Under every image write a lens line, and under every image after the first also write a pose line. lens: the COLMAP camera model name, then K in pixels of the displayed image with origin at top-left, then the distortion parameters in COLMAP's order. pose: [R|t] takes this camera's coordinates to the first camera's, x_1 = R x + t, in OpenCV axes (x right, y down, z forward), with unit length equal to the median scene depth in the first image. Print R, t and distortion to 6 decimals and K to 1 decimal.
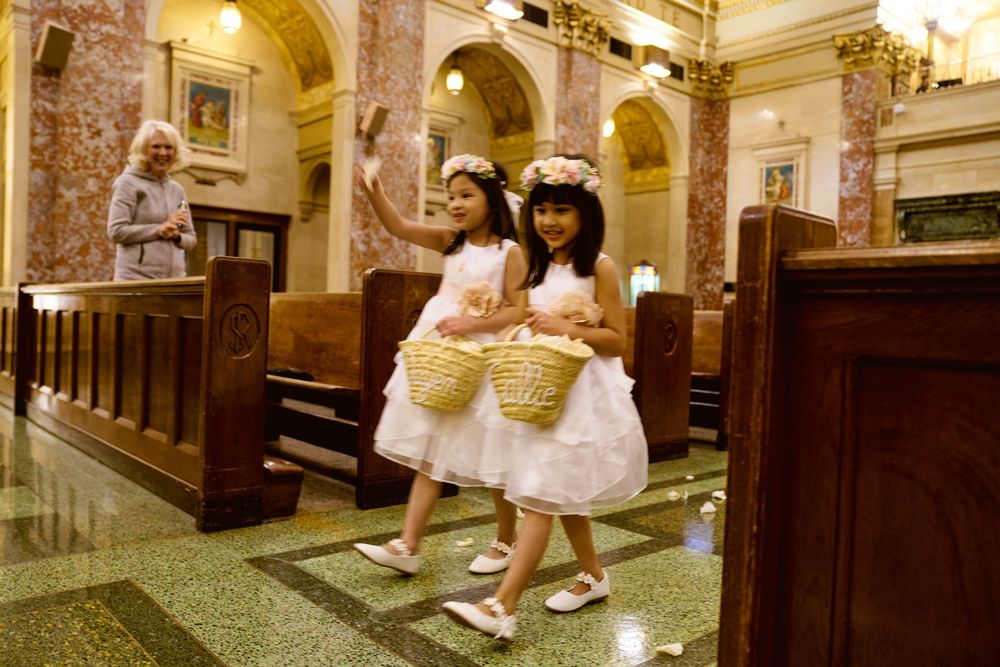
lens RADIAL K [[785.1, 0, 500.0], [0, 785.1, 333.5], [0, 0, 1]] dist [-0.087029, 0.109163]
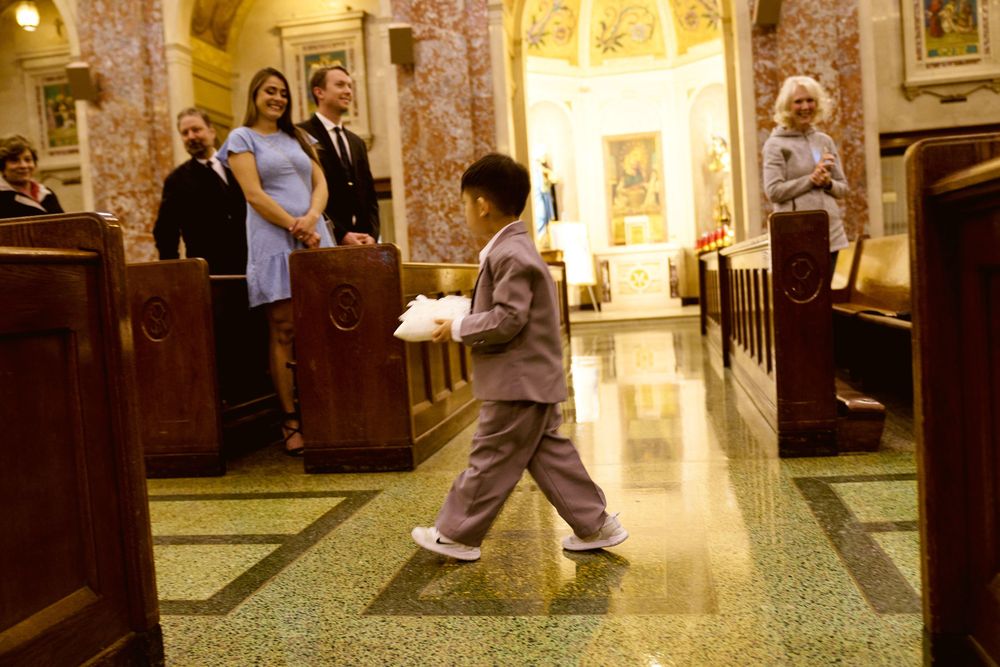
lens RADIAL K [[930.7, 0, 500.0], [0, 930.7, 333.5], [0, 0, 1]] dist [-0.005186, -0.009157]
pose [[0.622951, -0.032817, -0.781572, 0.128837], [0.075654, 0.996964, 0.018440, 0.005422], [0.778594, -0.070617, 0.623542, -0.048133]]
